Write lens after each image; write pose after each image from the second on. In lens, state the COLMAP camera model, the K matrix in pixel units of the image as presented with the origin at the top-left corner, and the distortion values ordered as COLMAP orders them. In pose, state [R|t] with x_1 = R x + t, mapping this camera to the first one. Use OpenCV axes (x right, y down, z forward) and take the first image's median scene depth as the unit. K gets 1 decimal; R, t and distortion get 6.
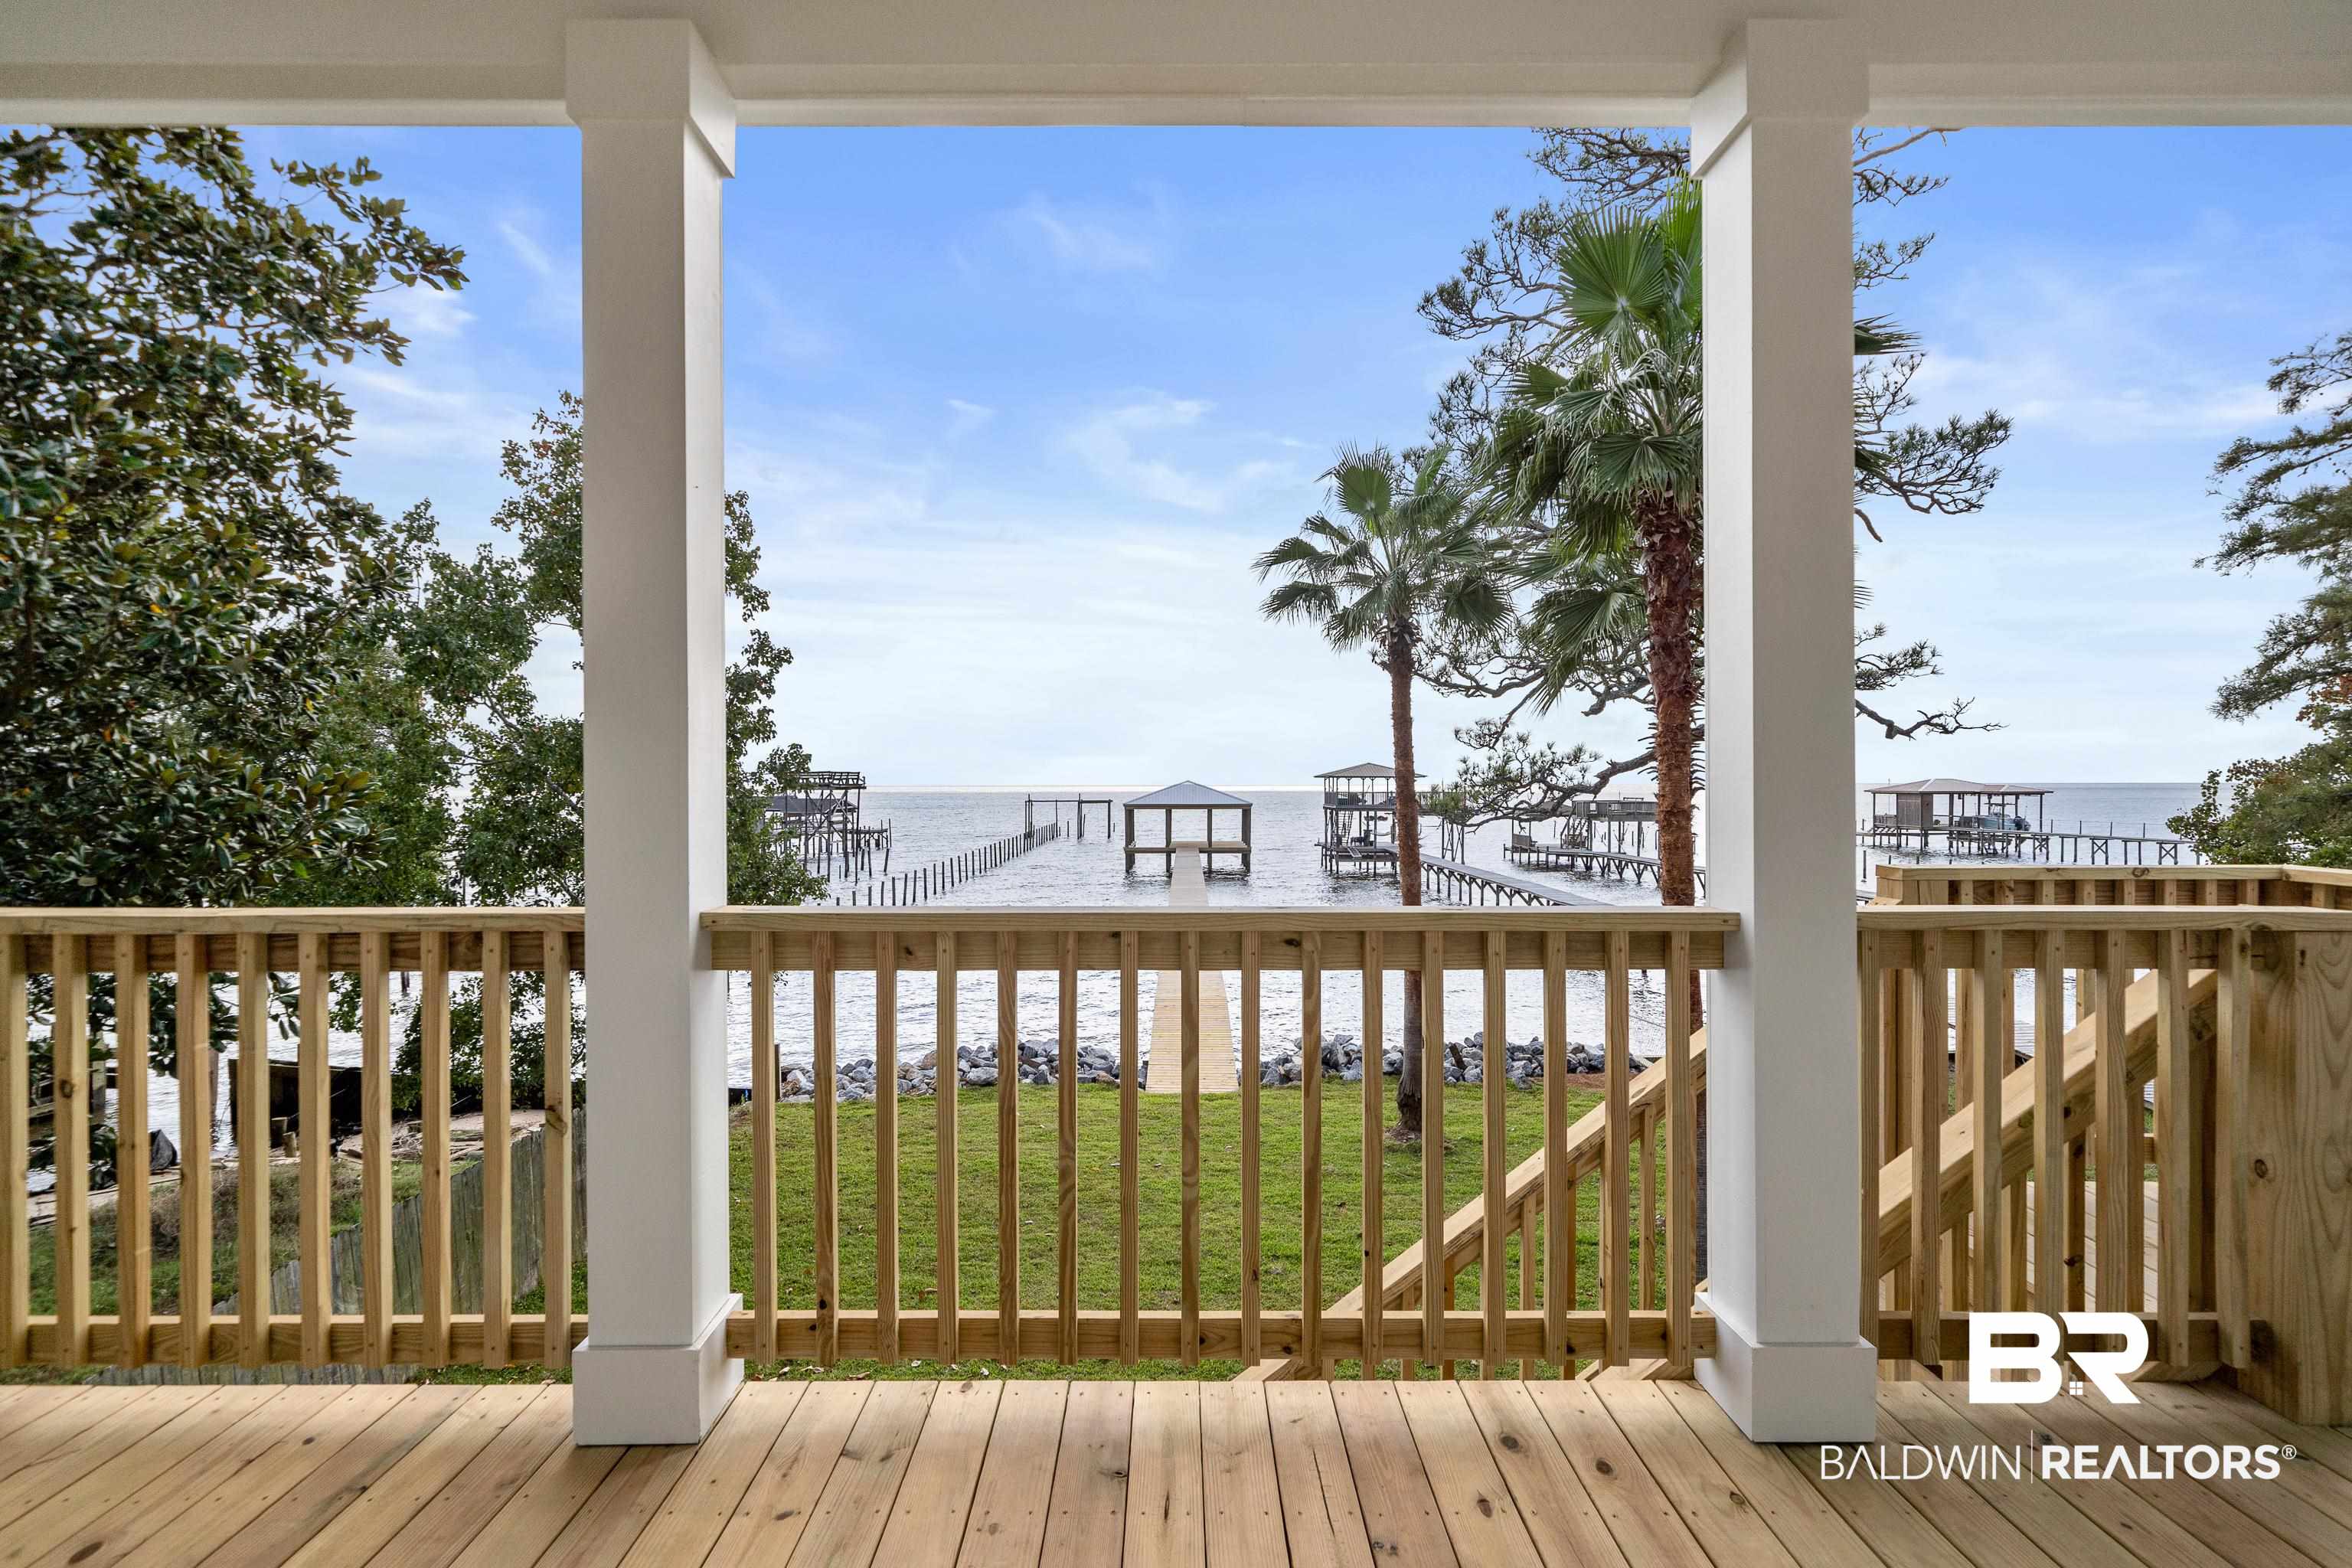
lens RADIAL K [[1134.0, 0, 1171.3], [0, 1134.0, 788.9], [0, 0, 1]] dist [0.001471, 0.000669]
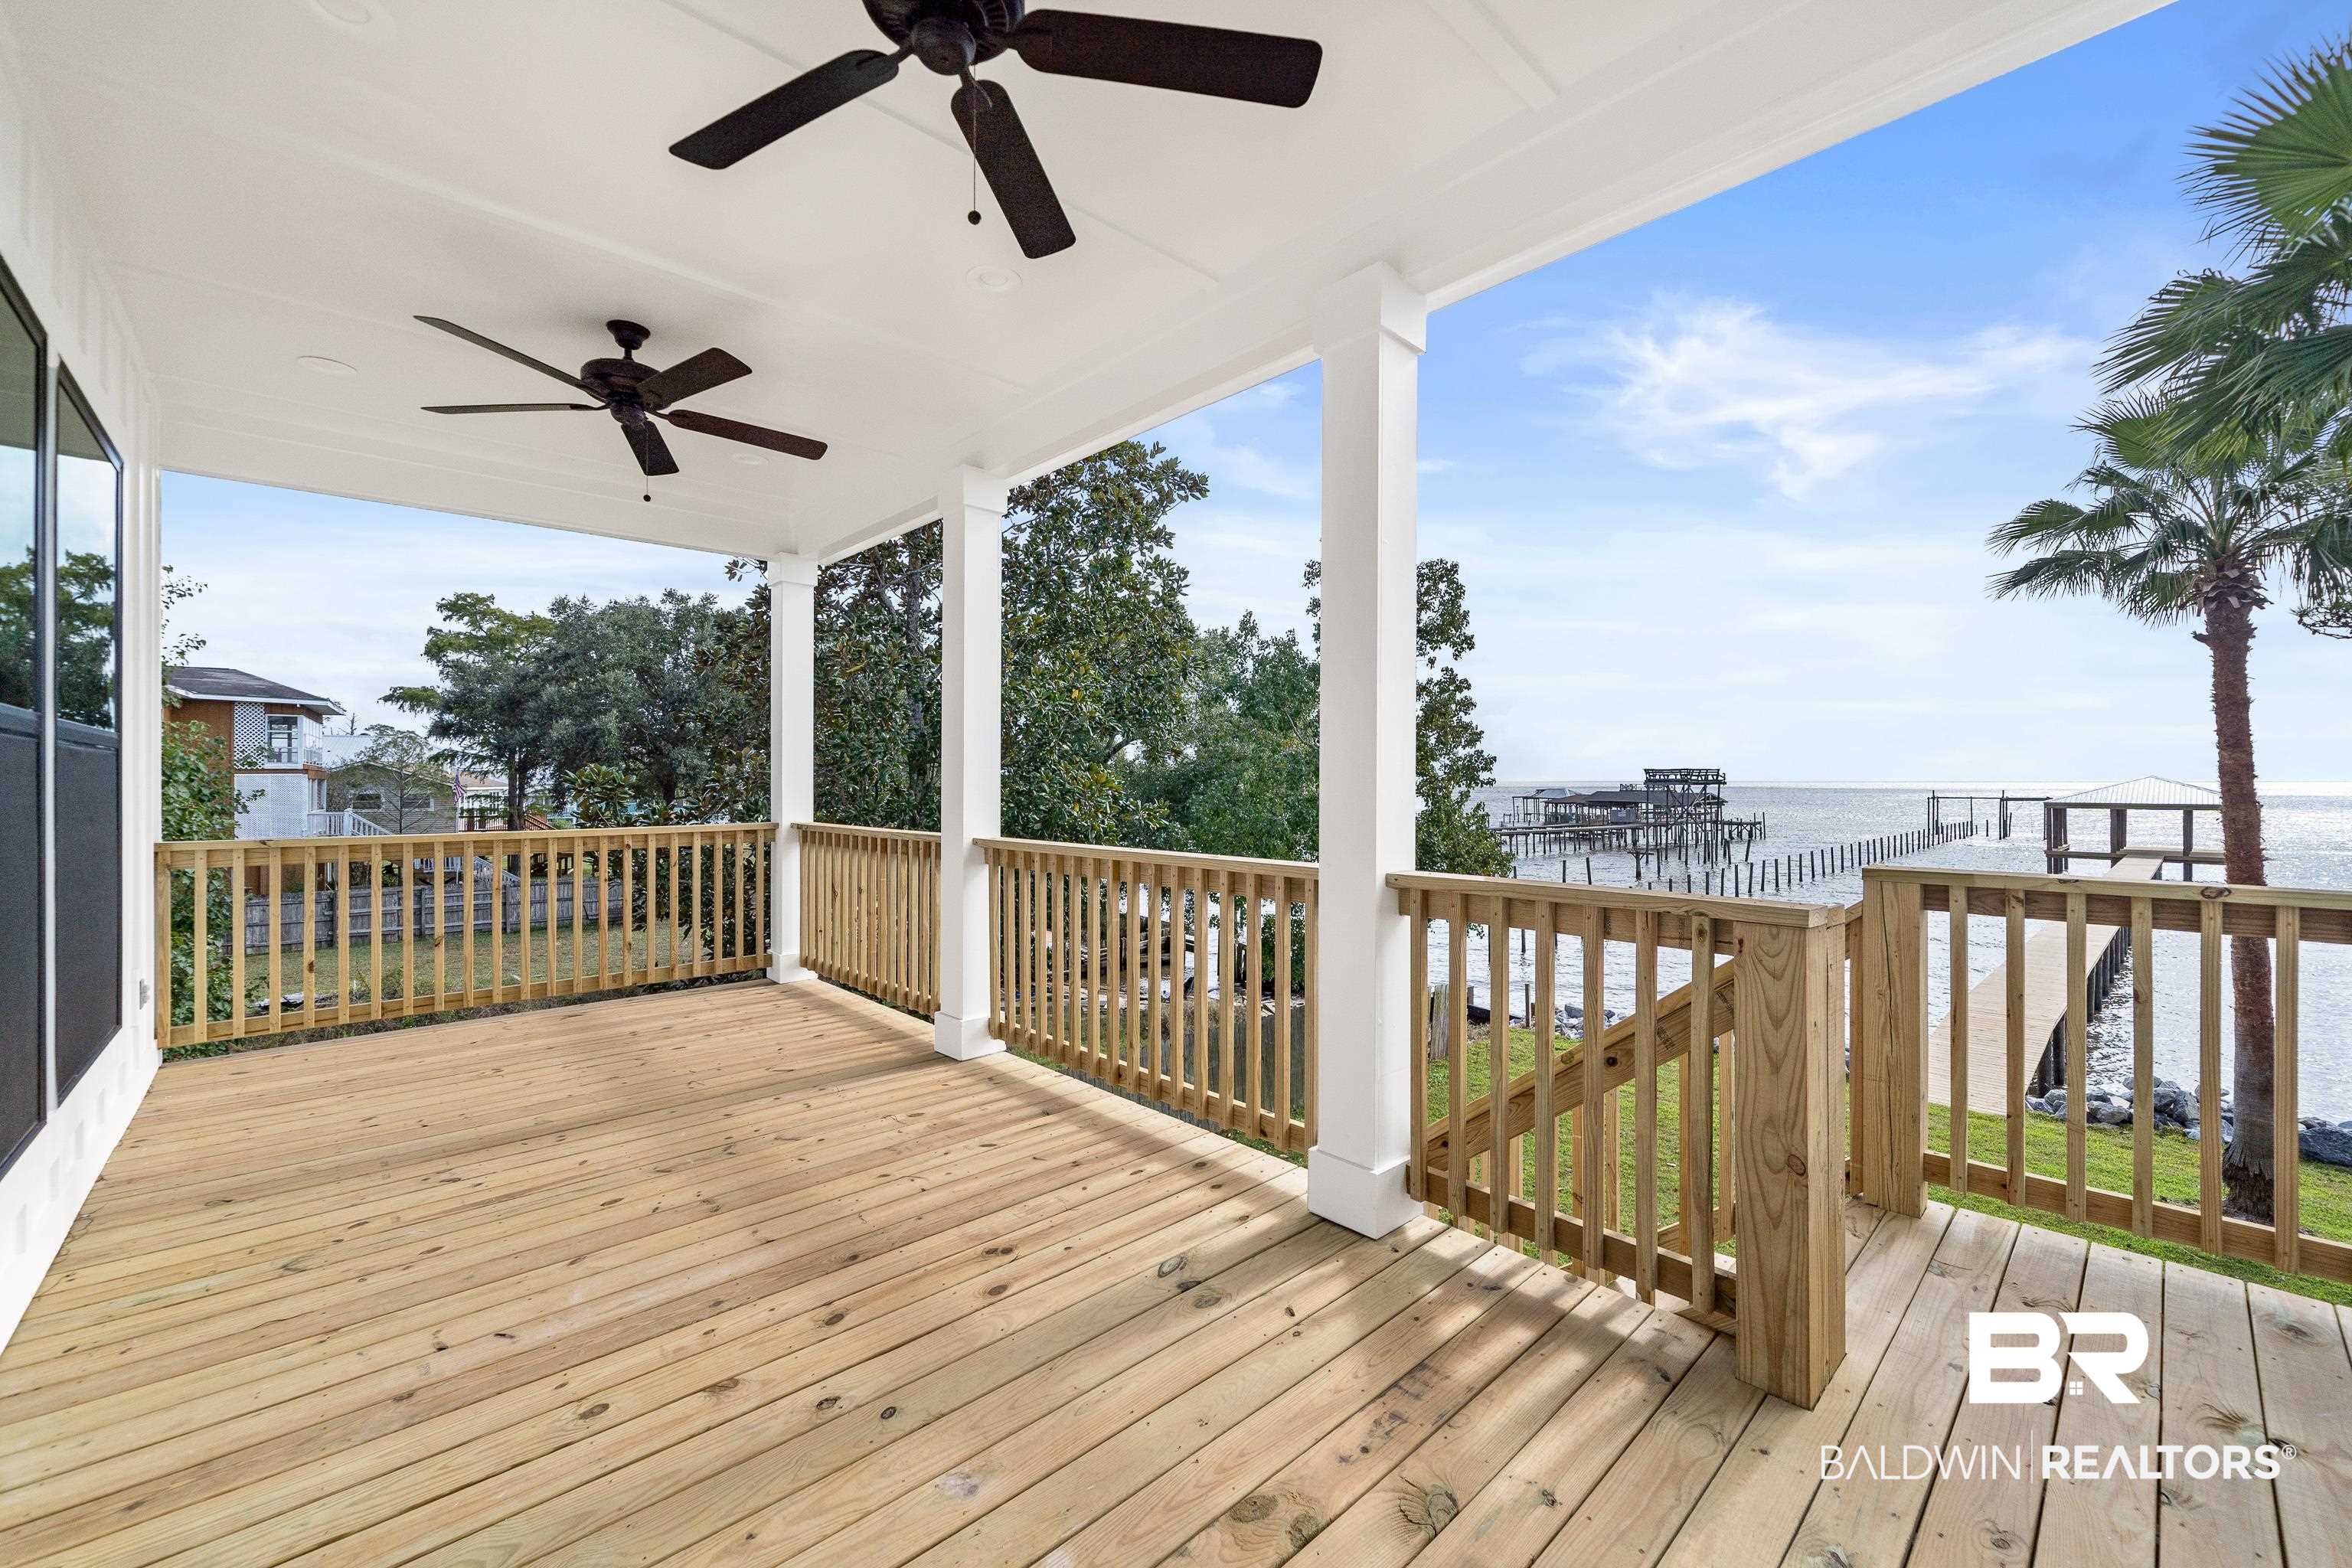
lens RADIAL K [[946.2, 0, 1190.9], [0, 946.2, 763.9], [0, 0, 1]] dist [-0.002130, 0.000094]
pose [[0.680947, -0.012402, -0.732228, 0.145052], [-0.002877, 0.999804, -0.019609, -0.000694], [0.732327, 0.015459, 0.680777, -0.000253]]
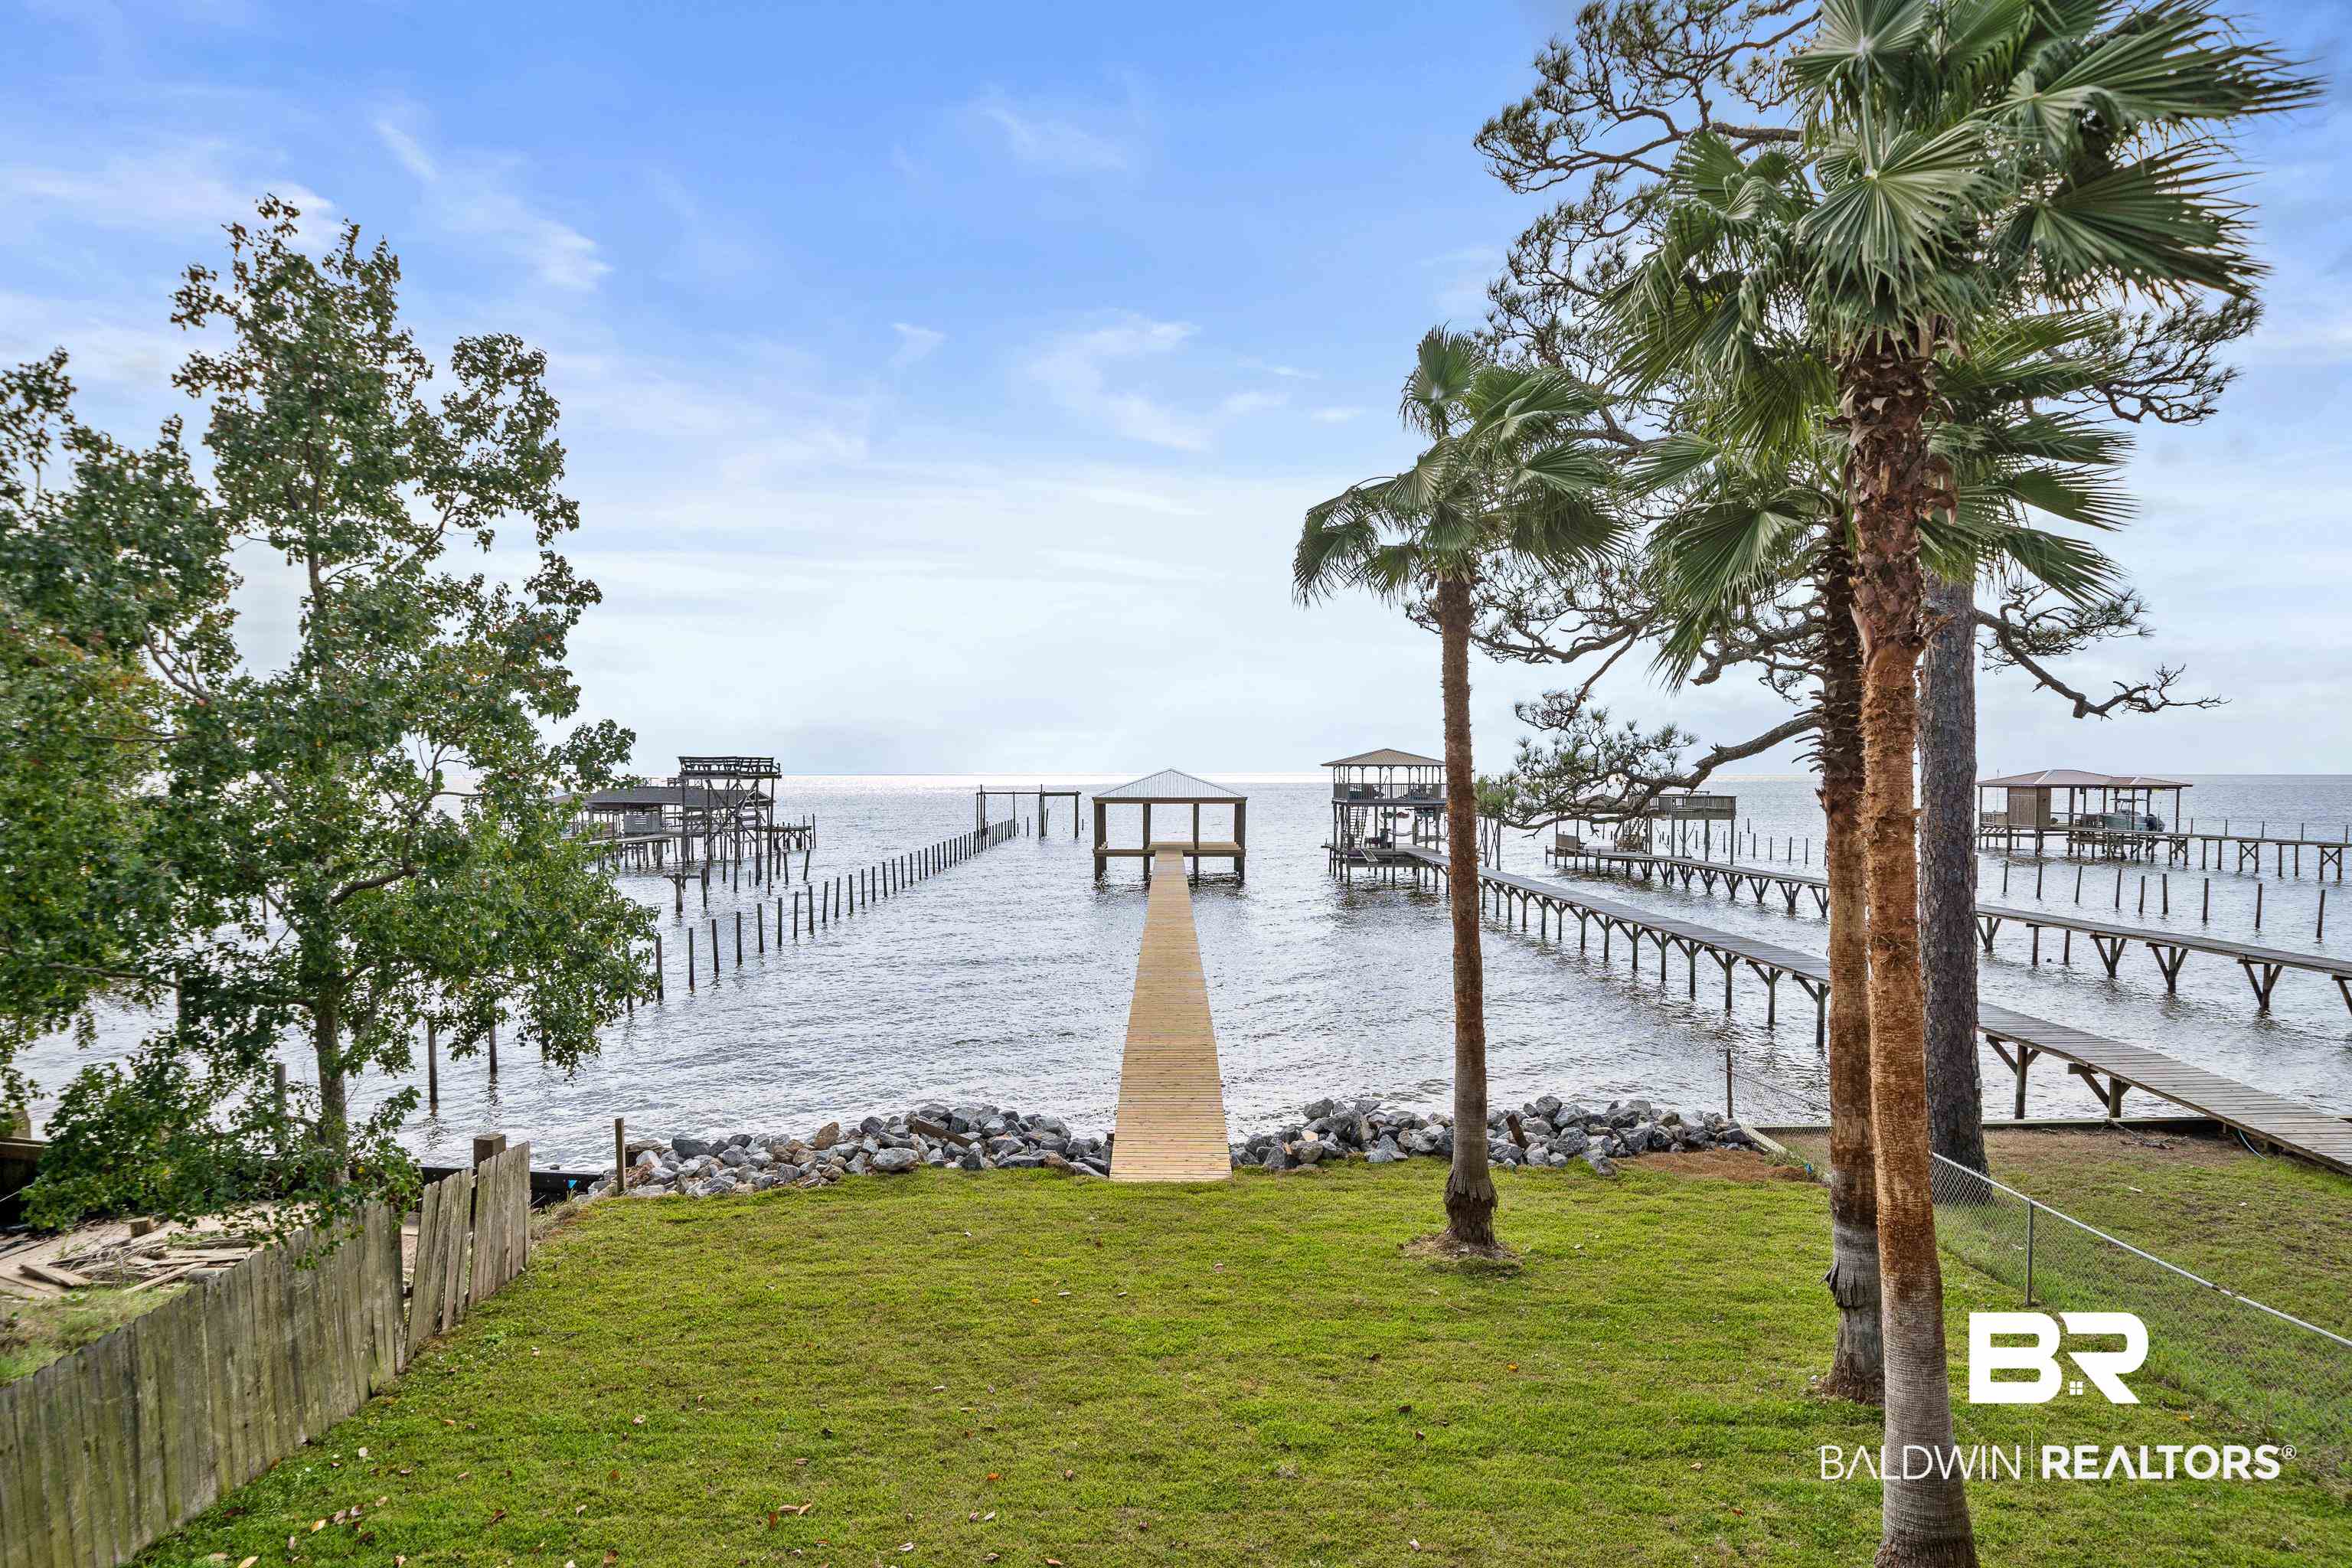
lens RADIAL K [[1316.5, 0, 1158.1], [0, 1316.5, 793.1], [0, 0, 1]] dist [0.015761, 0.000397]
pose [[0.999983, 0.003088, 0.004914, 0.004189], [-0.003142, 0.999935, 0.010961, -0.001307], [-0.004880, -0.010976, 0.999928, 0.106457]]
